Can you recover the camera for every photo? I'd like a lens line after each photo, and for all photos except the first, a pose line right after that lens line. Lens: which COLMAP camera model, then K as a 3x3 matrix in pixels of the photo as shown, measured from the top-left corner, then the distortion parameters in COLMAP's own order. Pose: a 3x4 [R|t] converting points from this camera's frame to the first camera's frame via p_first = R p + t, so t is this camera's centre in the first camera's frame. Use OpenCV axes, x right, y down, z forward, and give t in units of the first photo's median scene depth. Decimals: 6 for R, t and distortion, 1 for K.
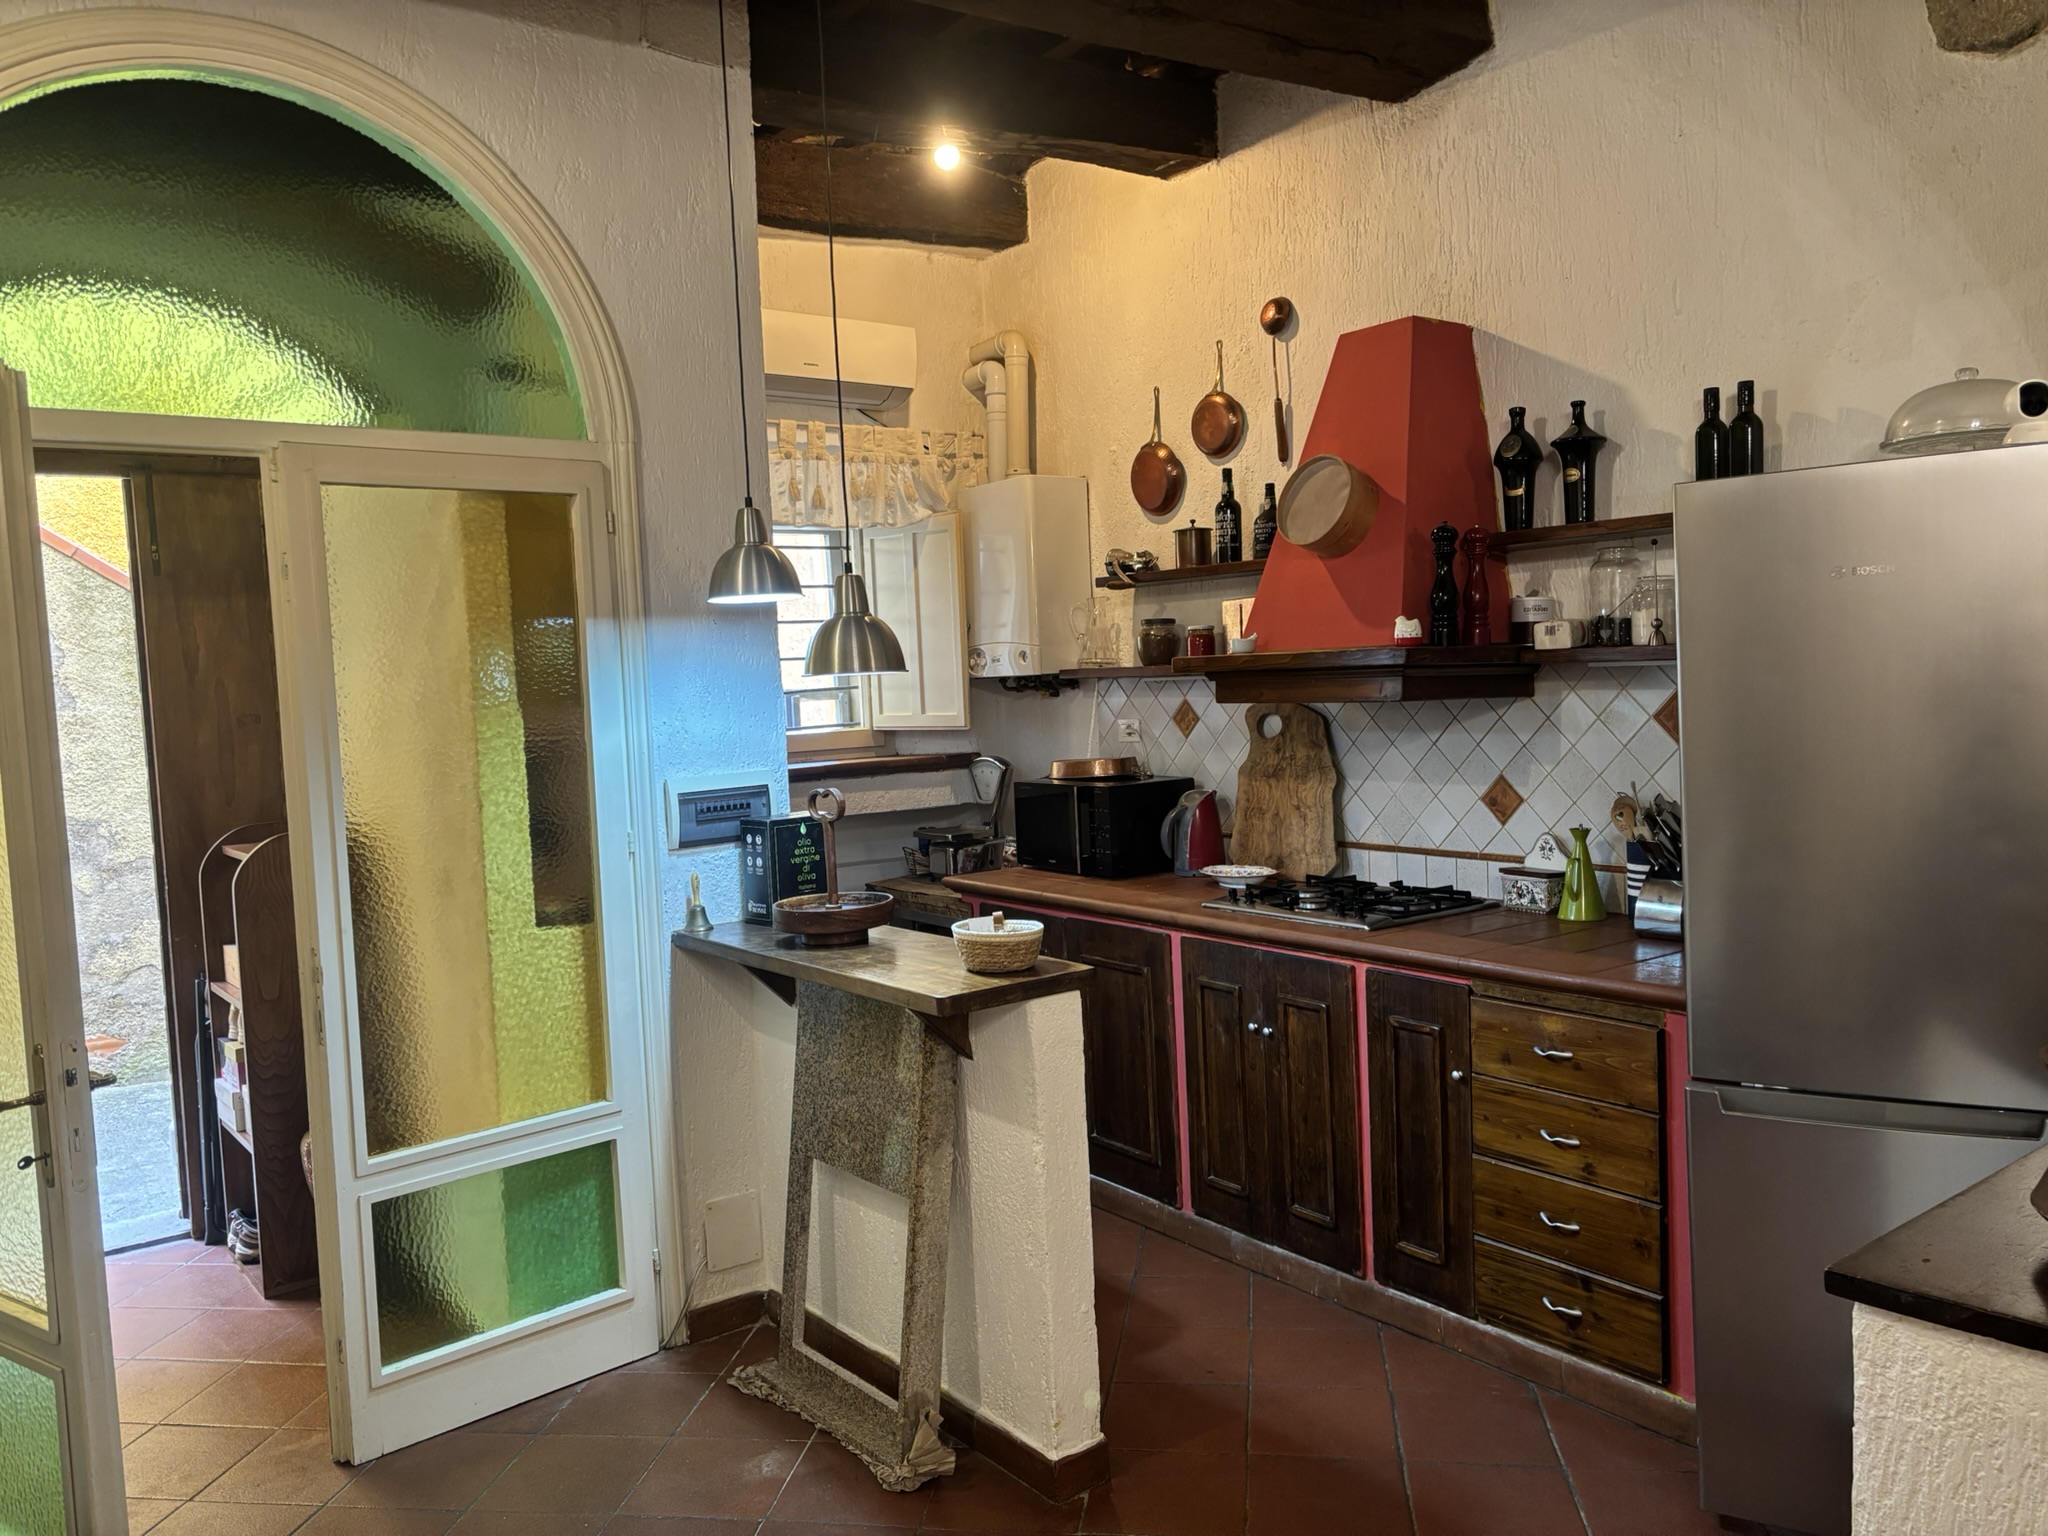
lens RADIAL K [[1524.0, 0, 1011.7], [0, 1524.0, 772.0], [0, 0, 1]] dist [0.070079, -0.084698]
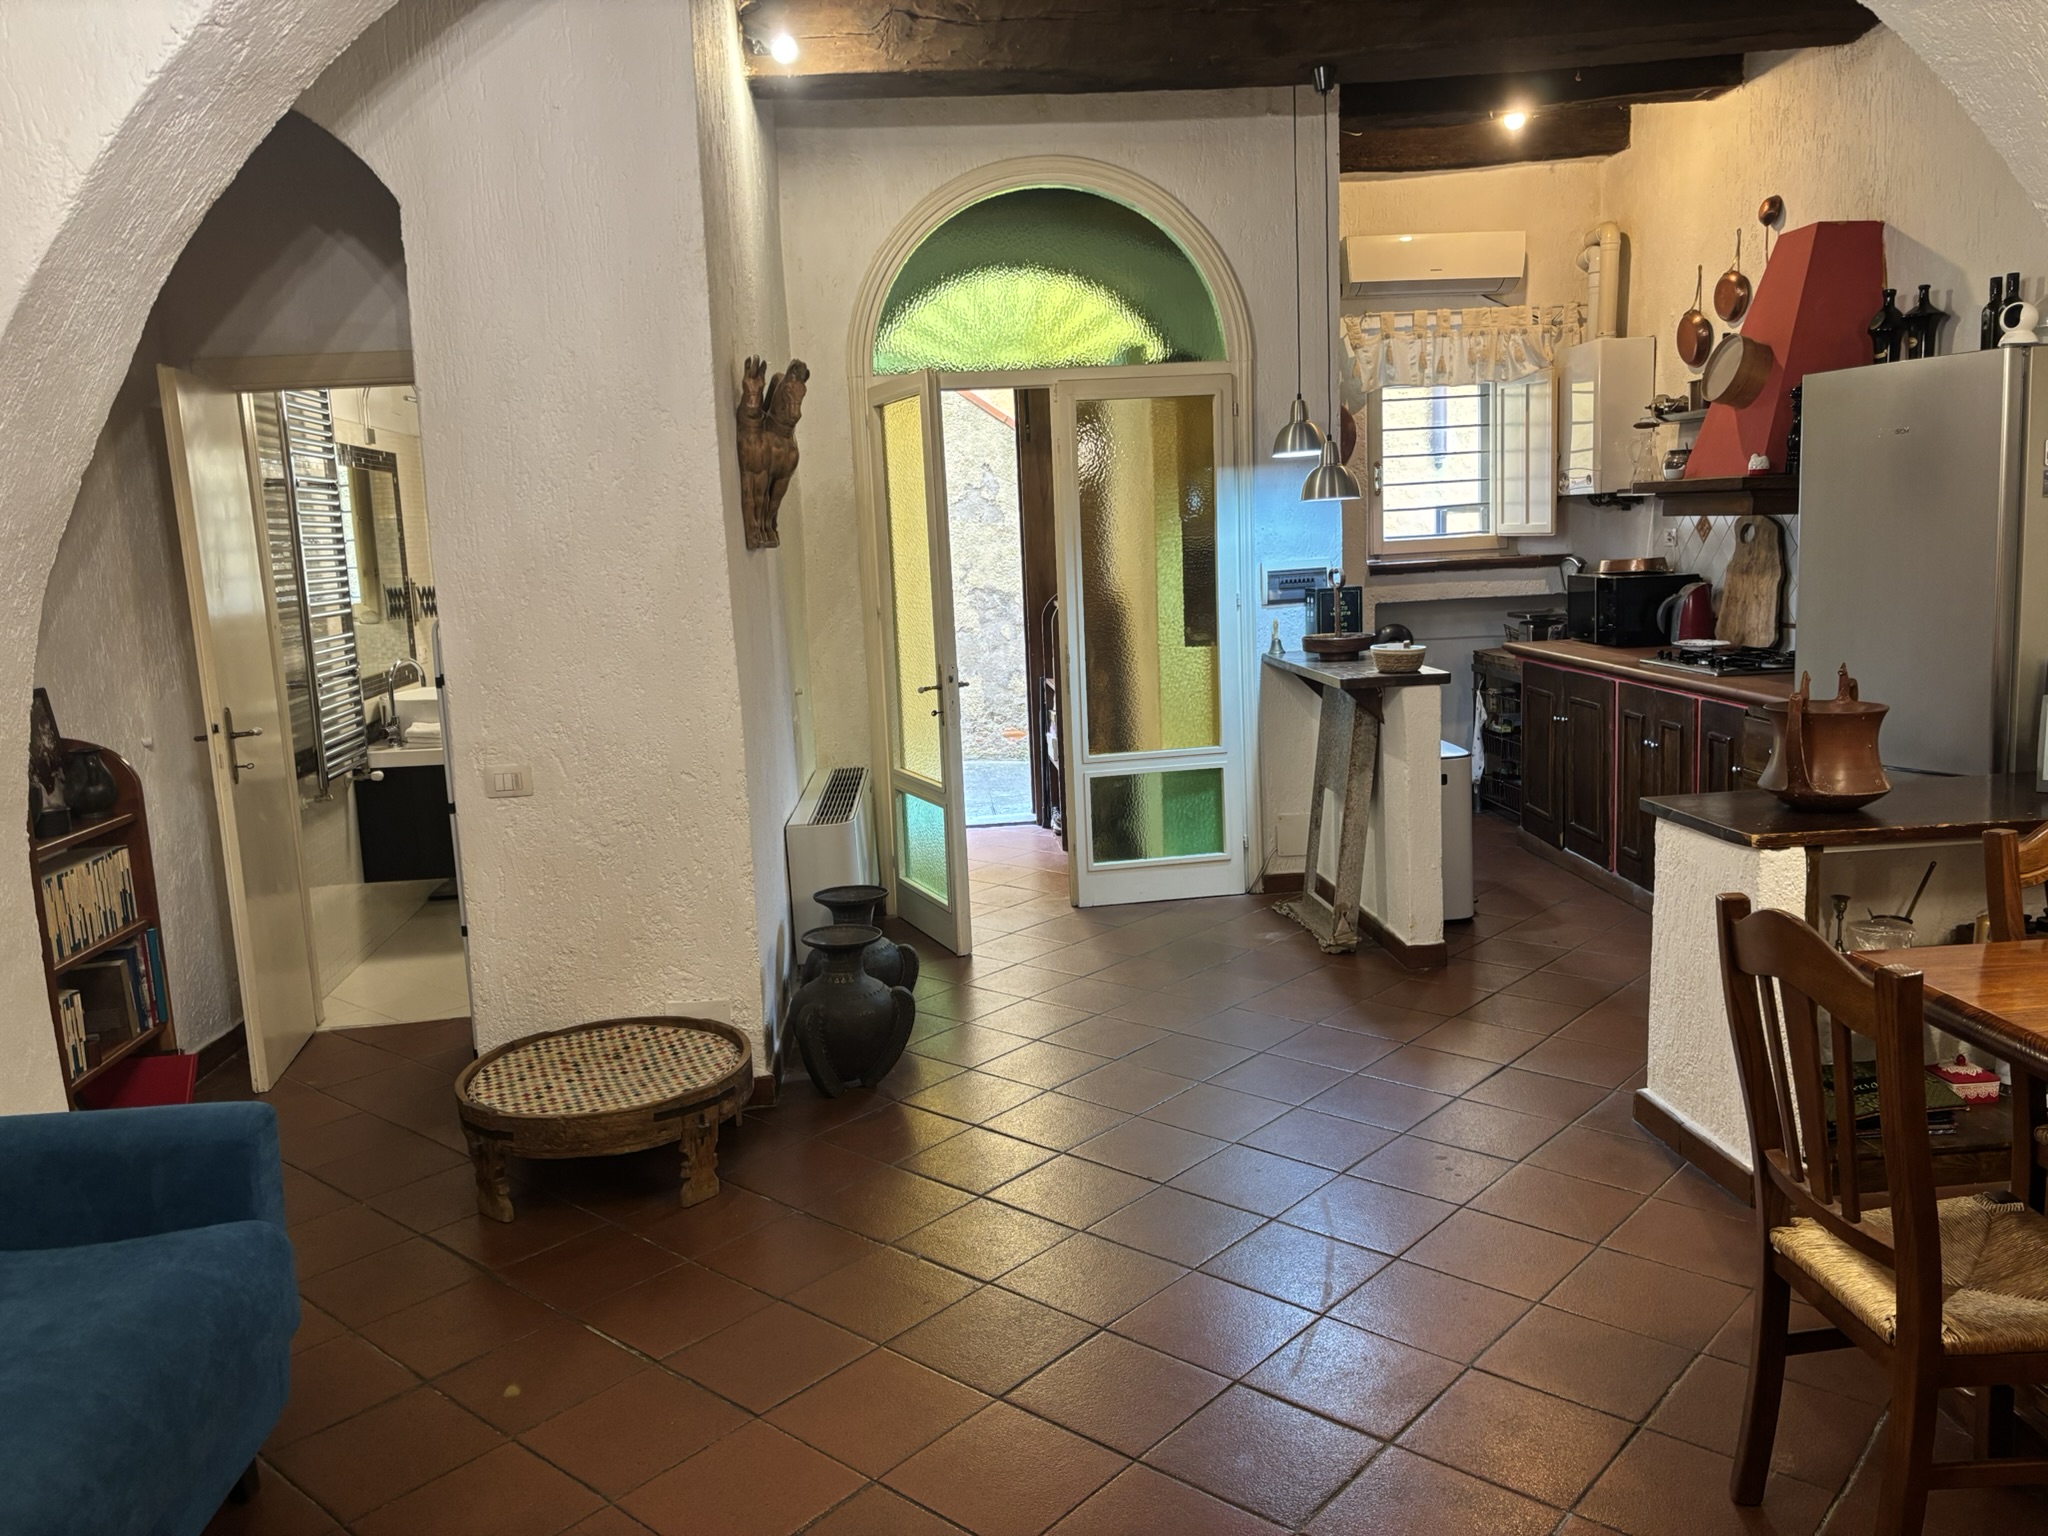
lens RADIAL K [[1530.0, 0, 1014.6], [0, 1530.0, 752.8], [0, 0, 1]] dist [0.006652, 0.004377]
pose [[0.841562, 0.083510, -0.533667, 0.426320], [-0.024611, 0.992879, 0.116558, 0.022032], [0.539600, -0.084956, 0.837624, -0.532836]]
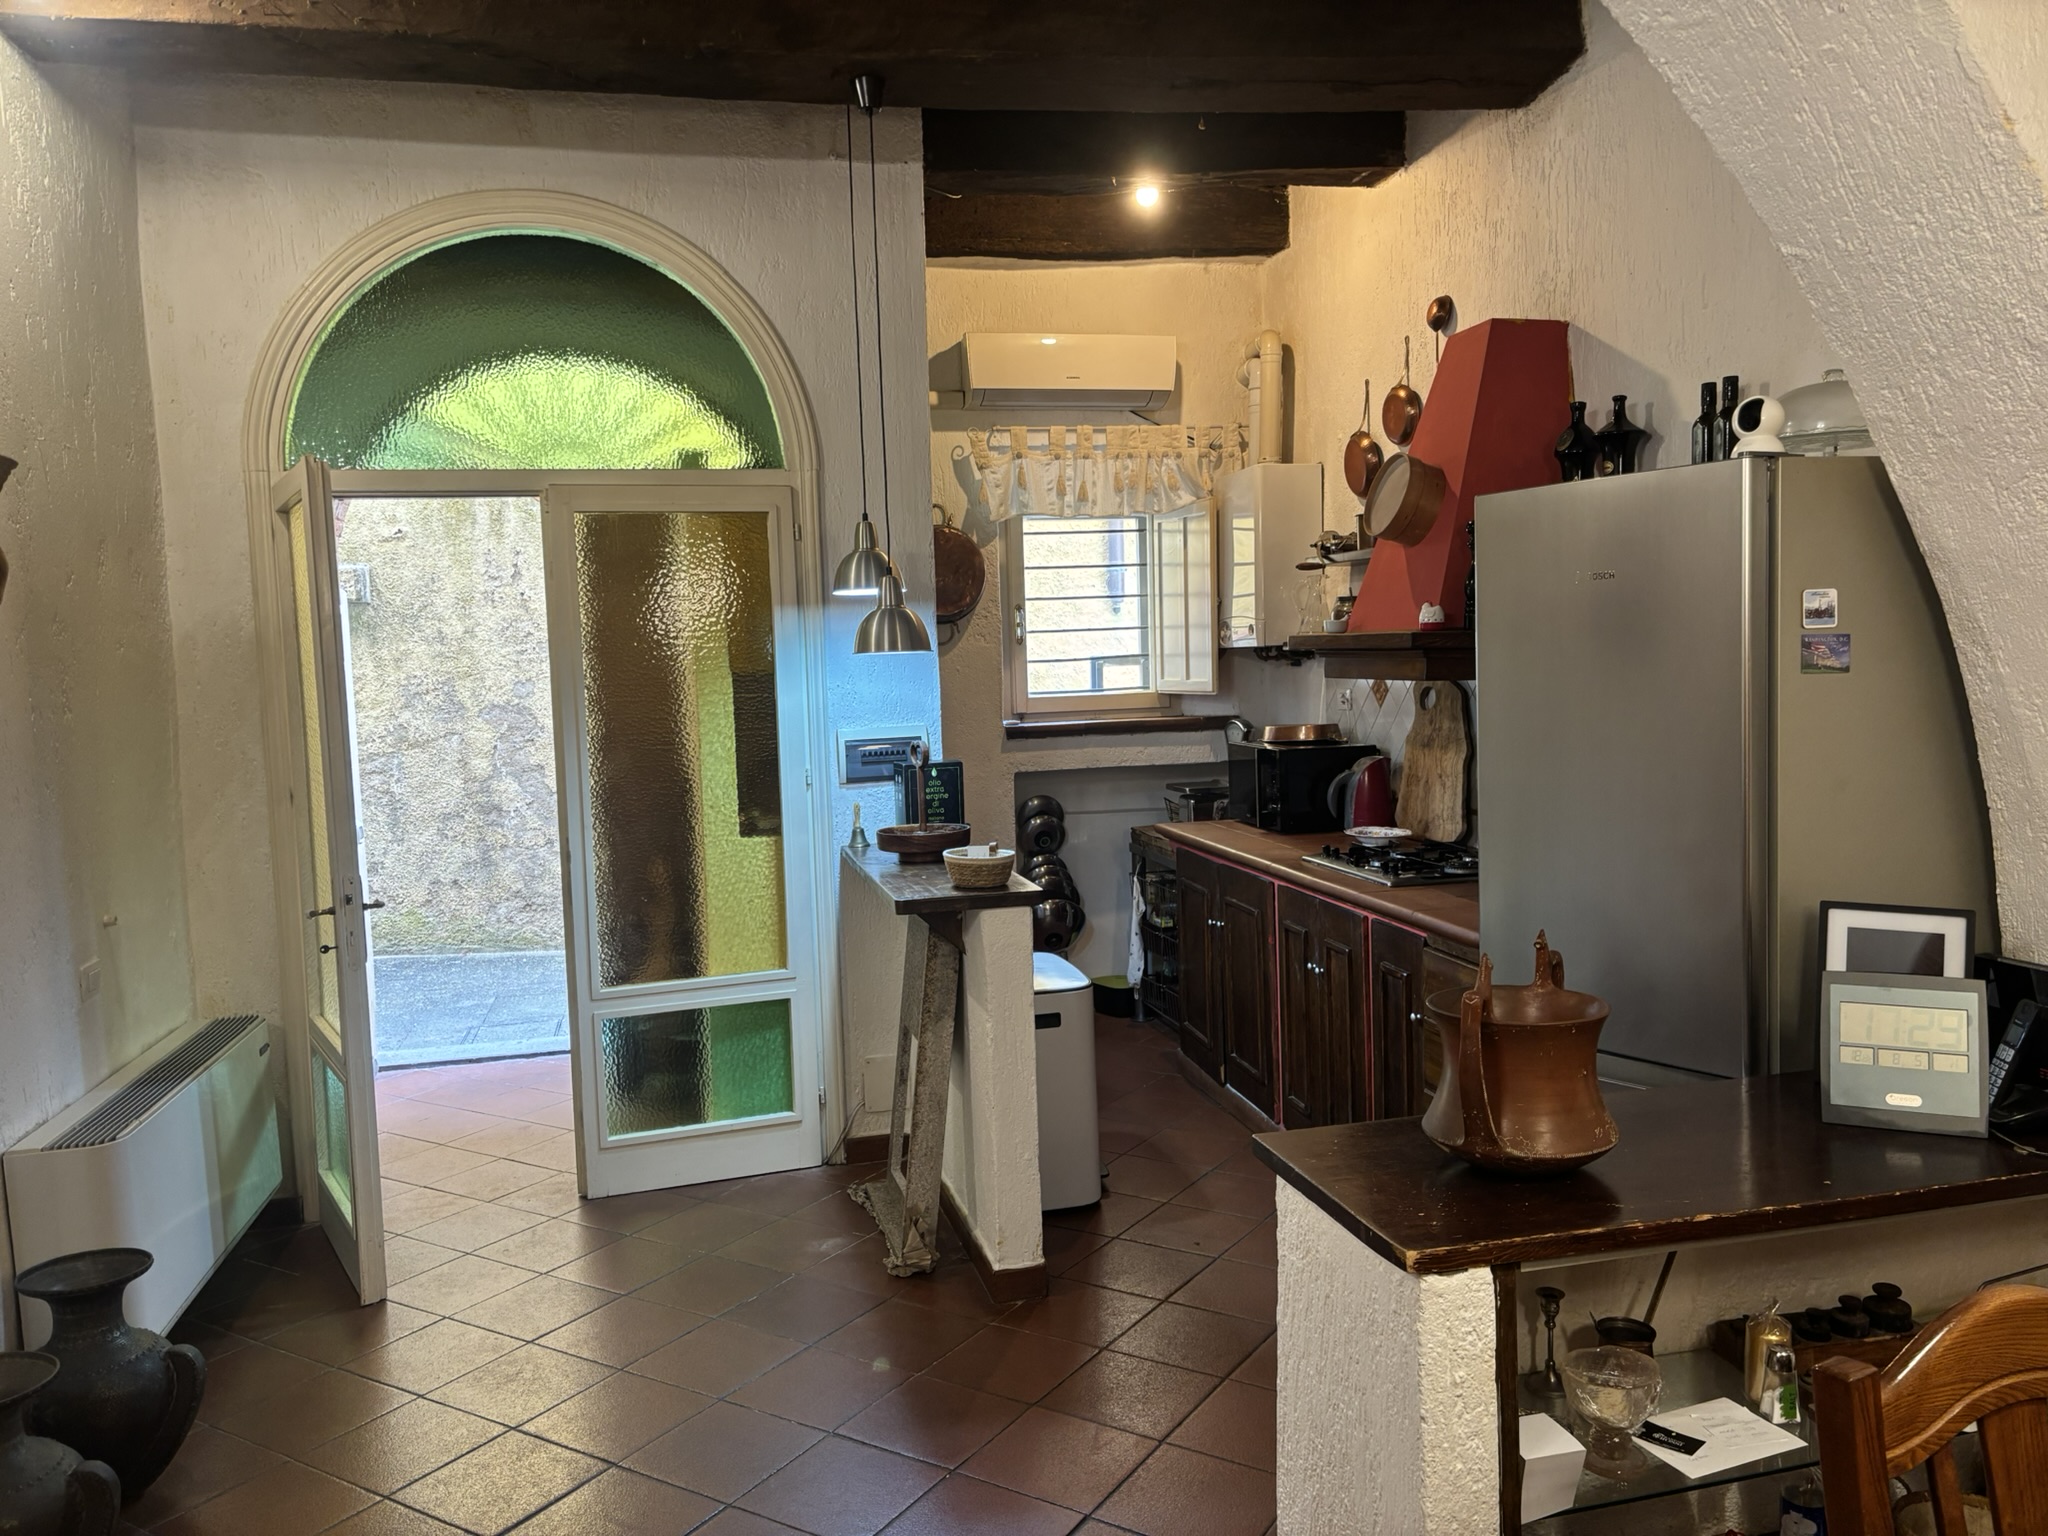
lens RADIAL K [[1524.0, 0, 1011.7], [0, 1524.0, 772.0], [0, 0, 1]] dist [0.070079, -0.084698]
pose [[0.916849, 0.045205, -0.396667, 0.394785], [-0.033346, 0.998768, 0.036746, -0.010718], [0.397839, -0.020463, 0.917227, -0.118458]]
